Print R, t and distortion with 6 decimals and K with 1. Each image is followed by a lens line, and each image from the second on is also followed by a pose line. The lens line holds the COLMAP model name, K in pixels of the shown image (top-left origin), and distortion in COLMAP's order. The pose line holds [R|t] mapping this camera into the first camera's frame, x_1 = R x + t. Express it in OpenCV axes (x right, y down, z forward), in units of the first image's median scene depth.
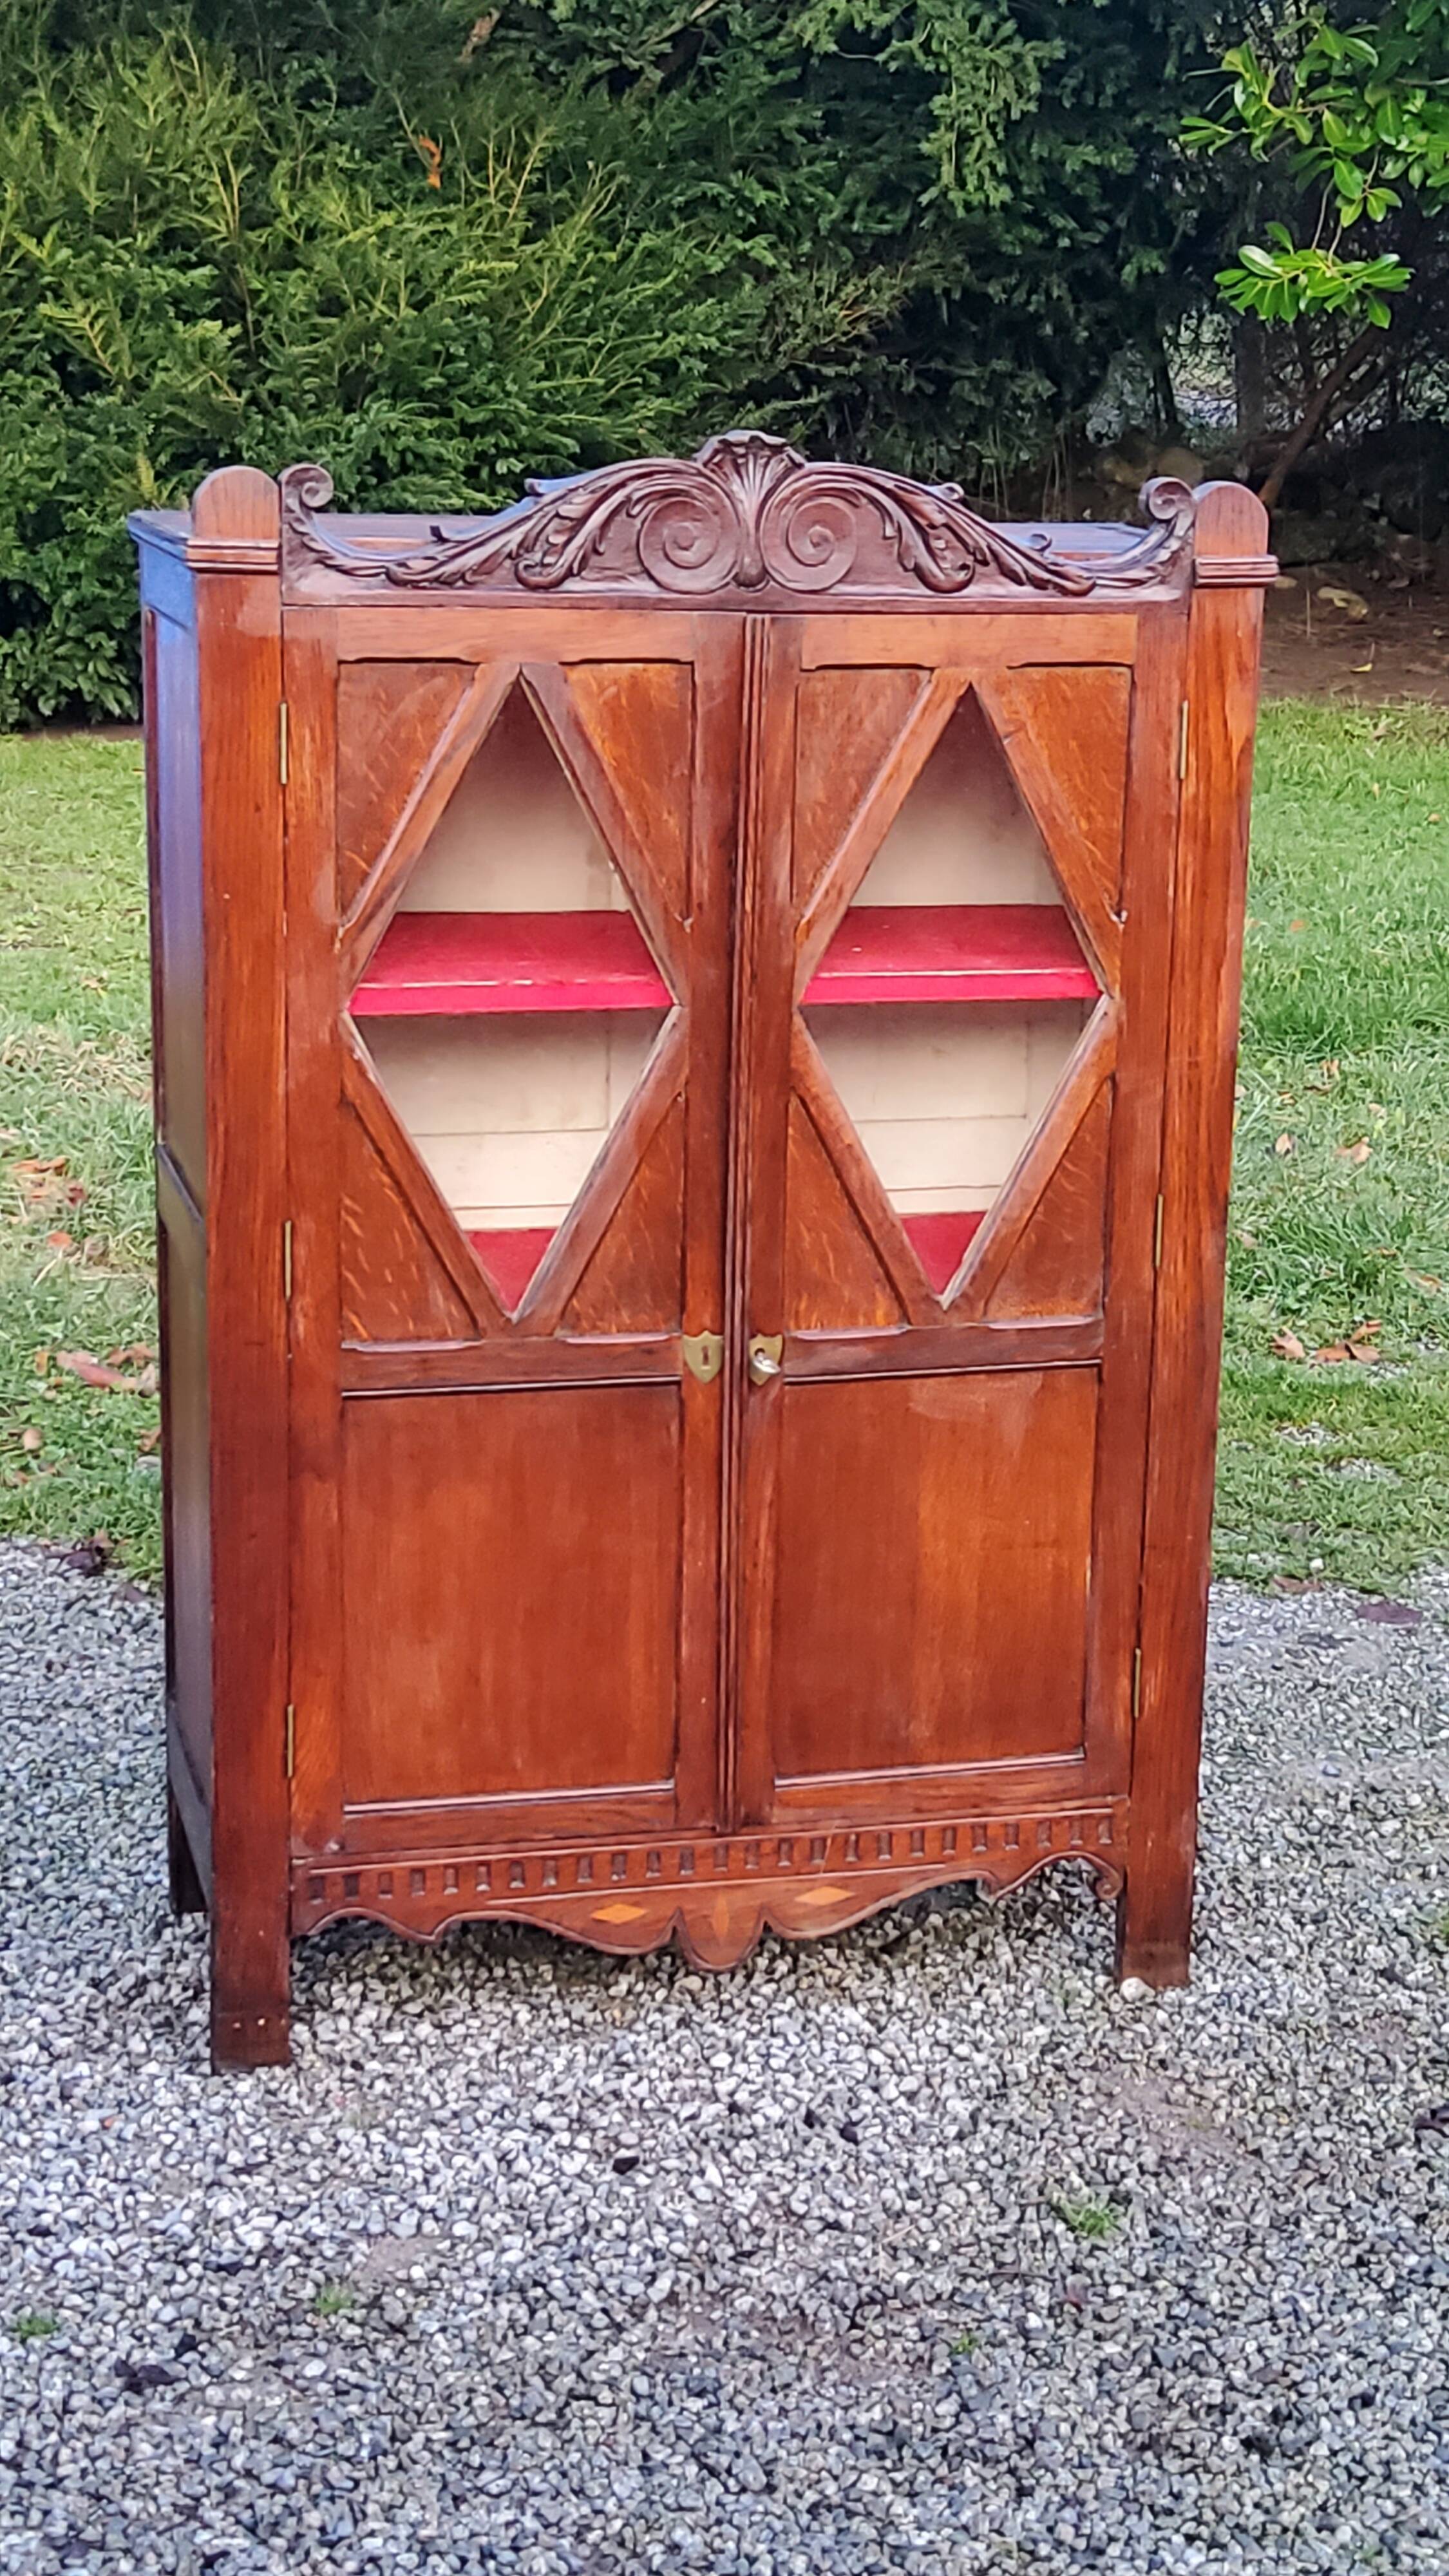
lens RADIAL K [[3864.8, 0, 752.0], [0, 3864.8, 1216.8], [0, 0, 1]] dist [0.112526, 0.000000]
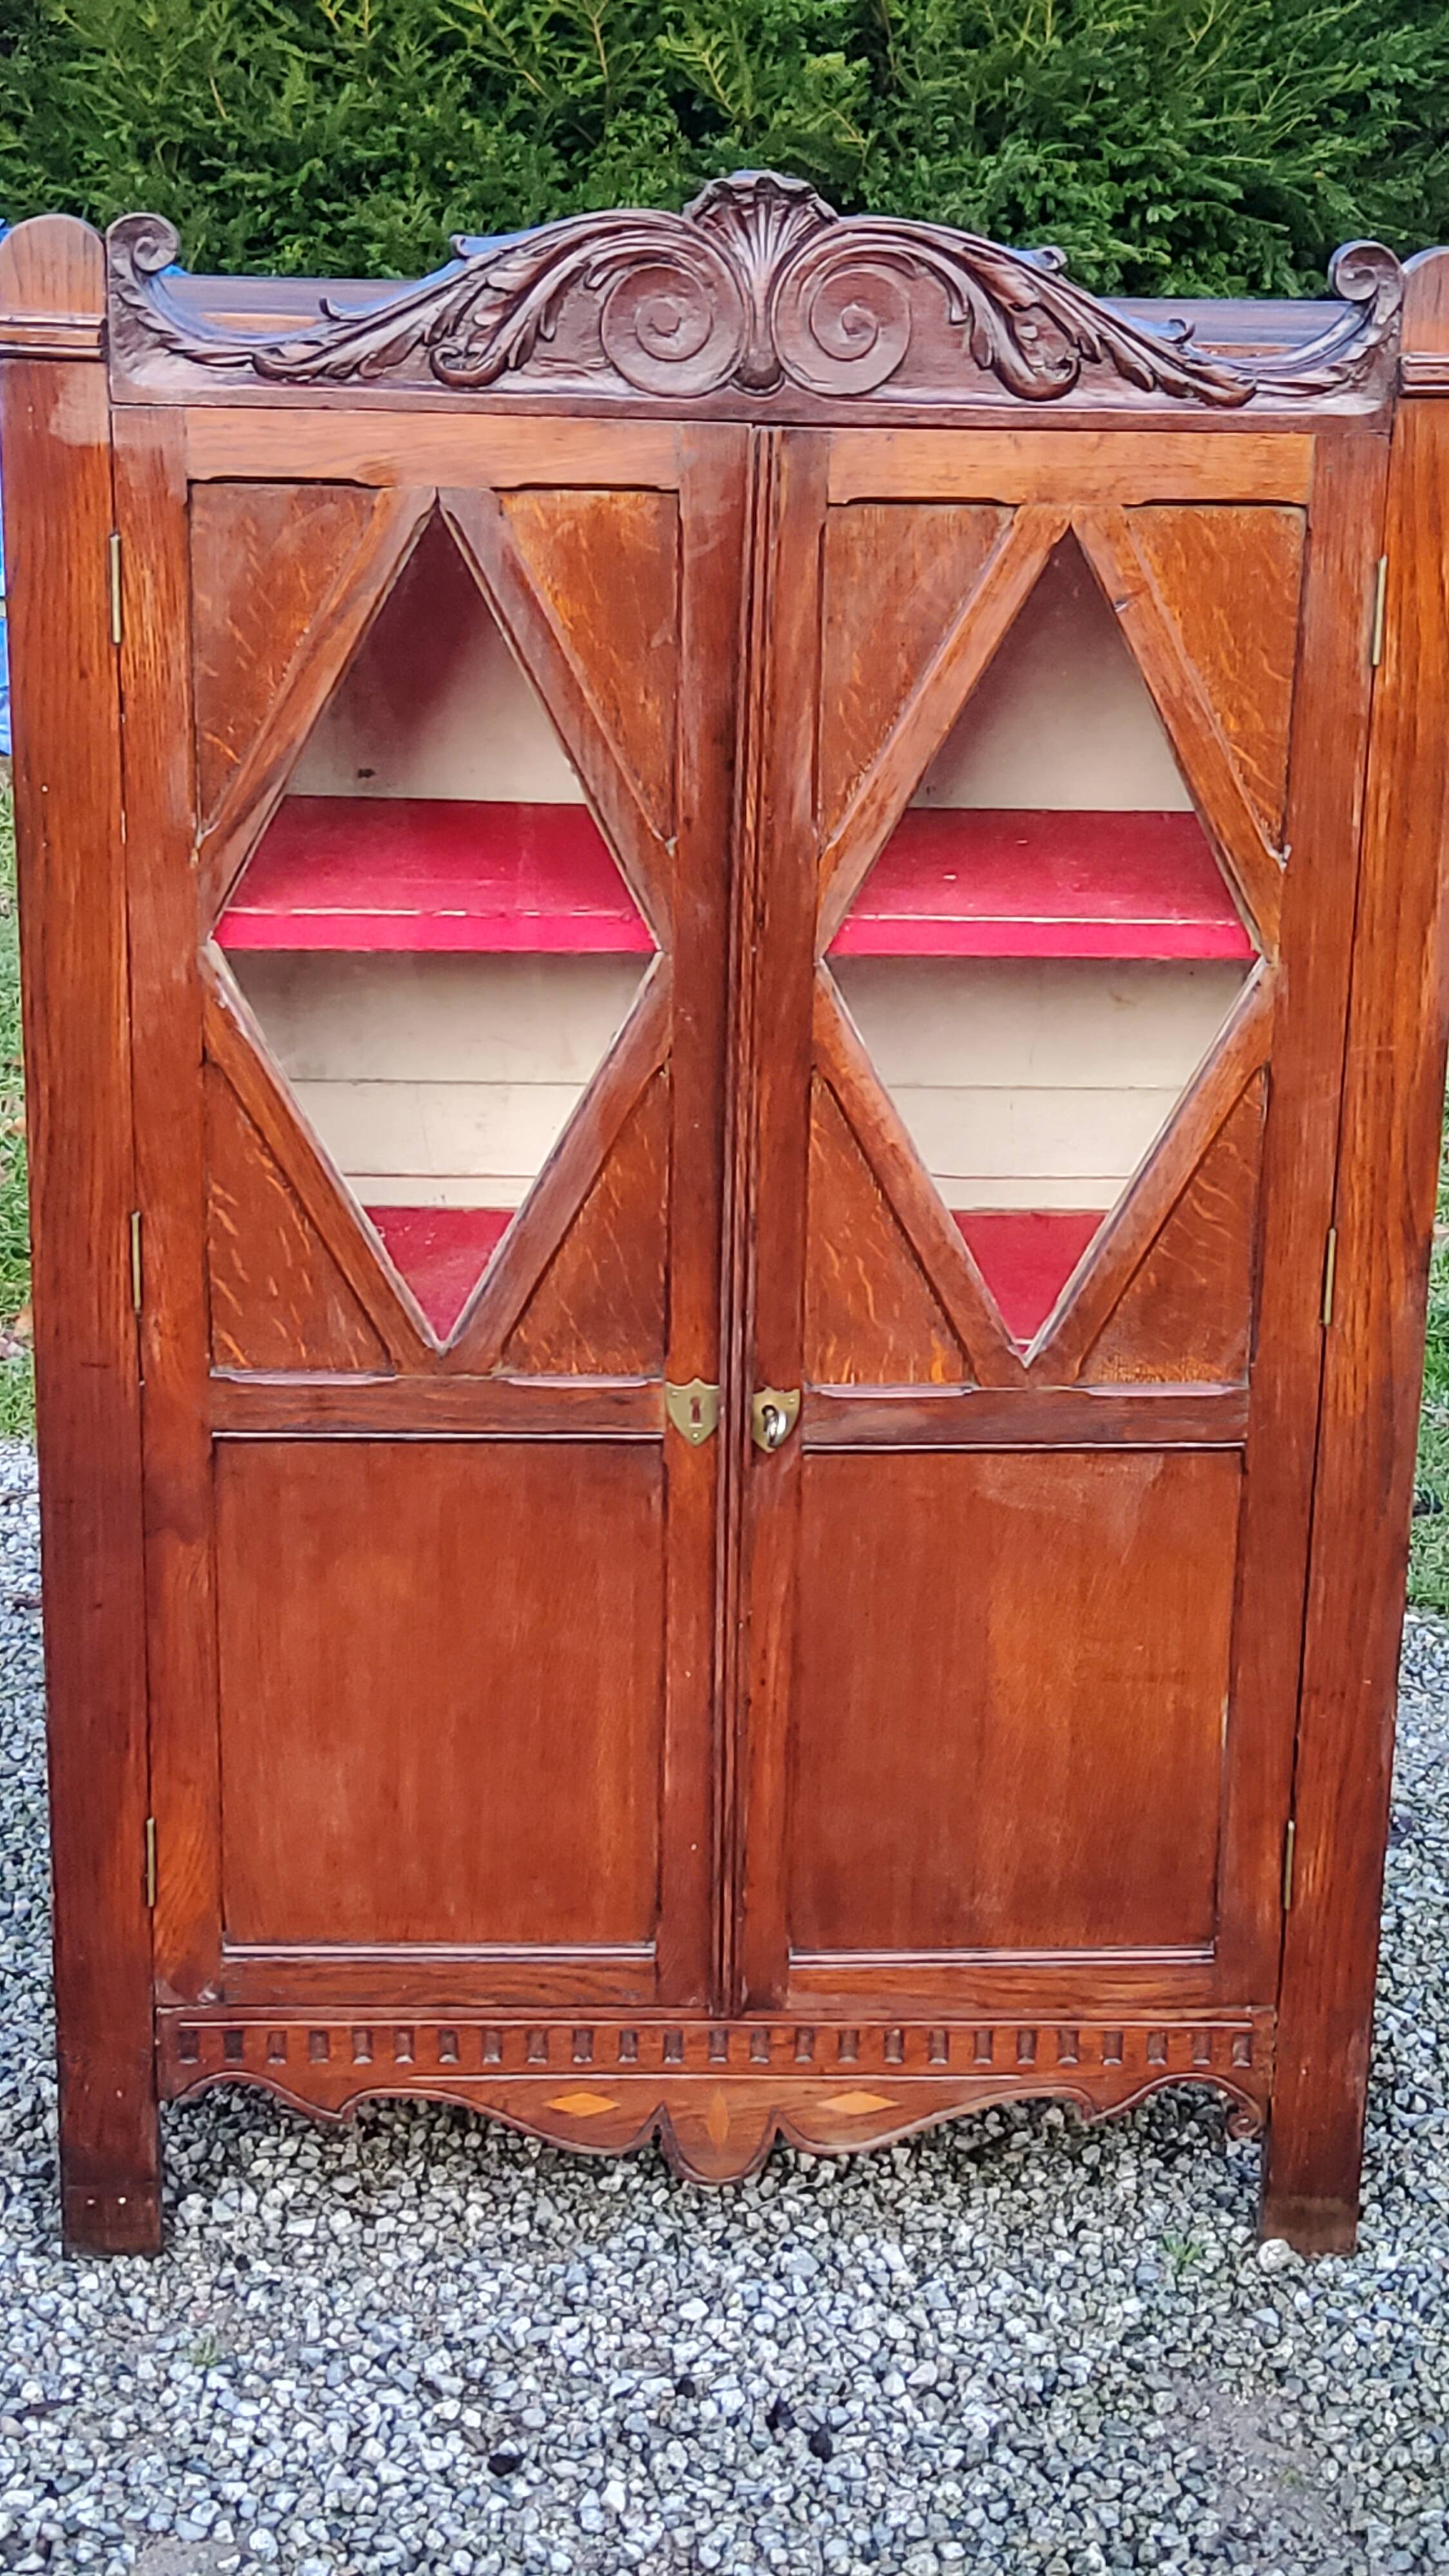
lens RADIAL K [[3864.8, 0, 744.5], [0, 3864.8, 1237.2], [0, 0, 1]] dist [0.112526, 0.000000]
pose [[0.977745, 0.062363, -0.200315, 0.146542], [-0.049034, 0.996282, 0.070833, -0.052034], [0.203987, -0.059434, 0.977168, 0.260403]]
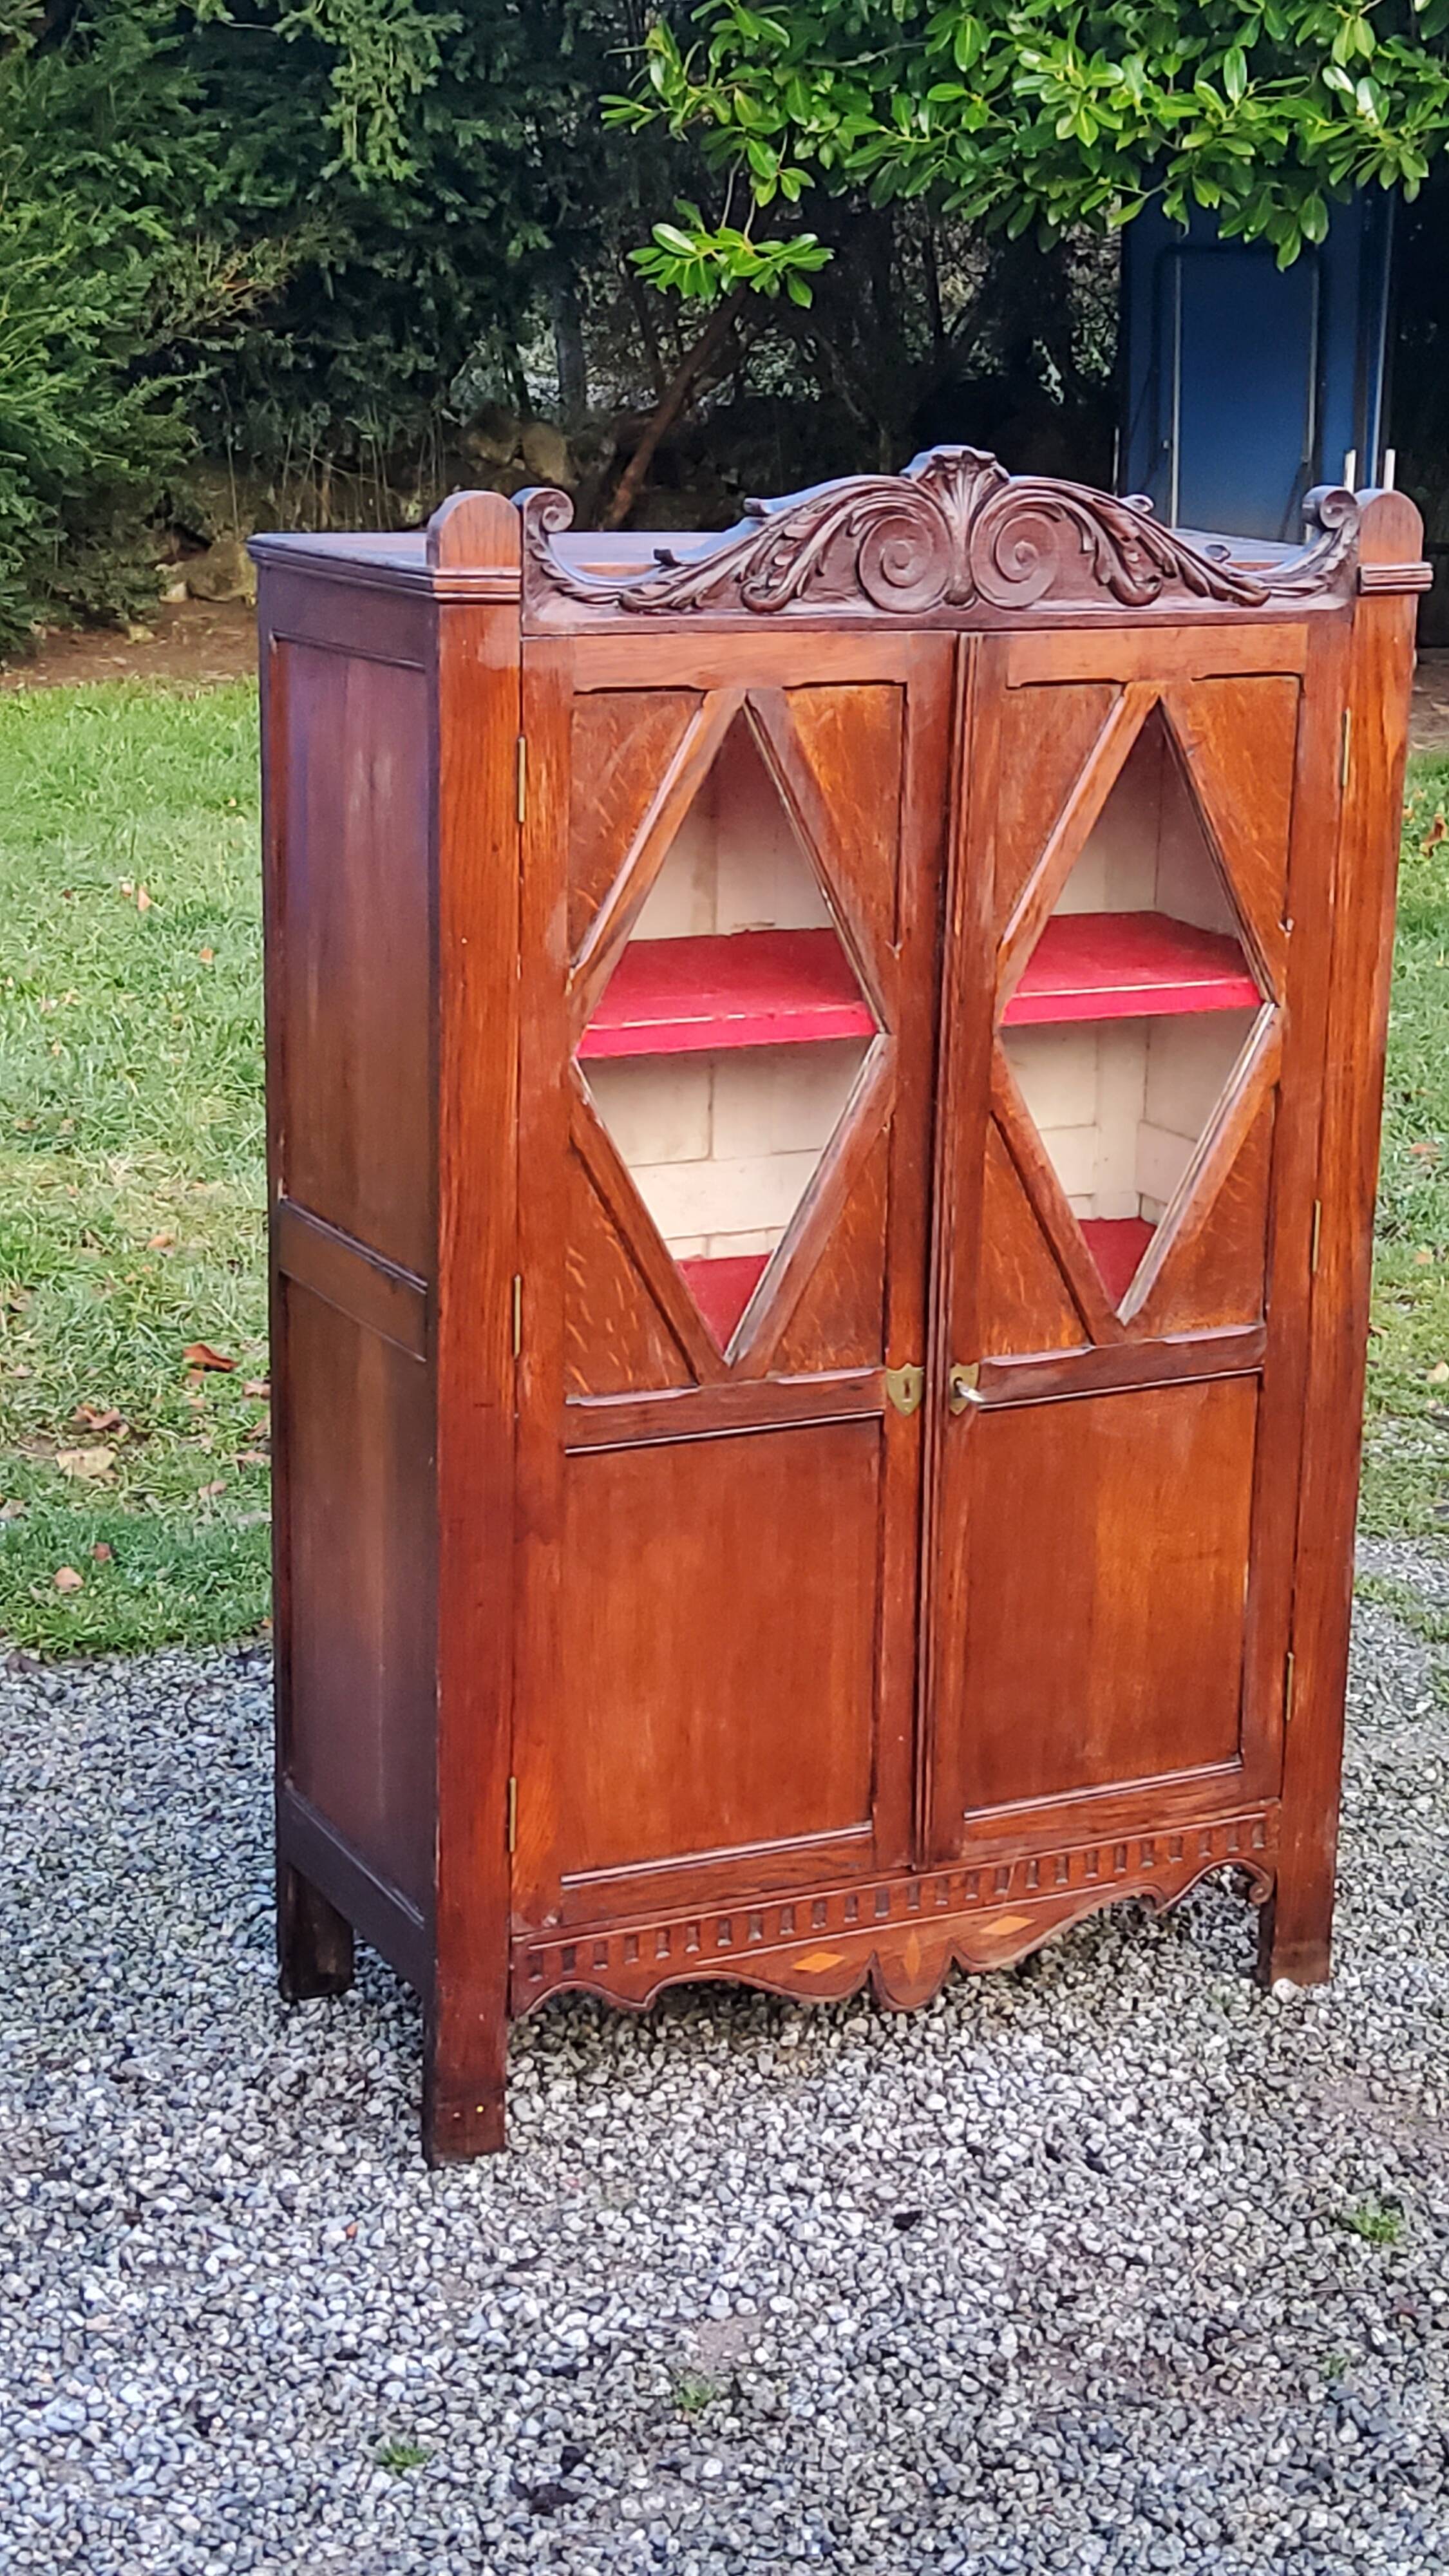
lens RADIAL K [[3864.8, 0, 759.5], [0, 3864.8, 1218.3], [0, 0, 1]] dist [0.112526, 0.000000]
pose [[0.976656, -0.050698, 0.208741, -0.249726], [0.048862, 0.998708, 0.013943, -0.022508], [-0.209178, -0.003418, 0.977872, 0.049009]]
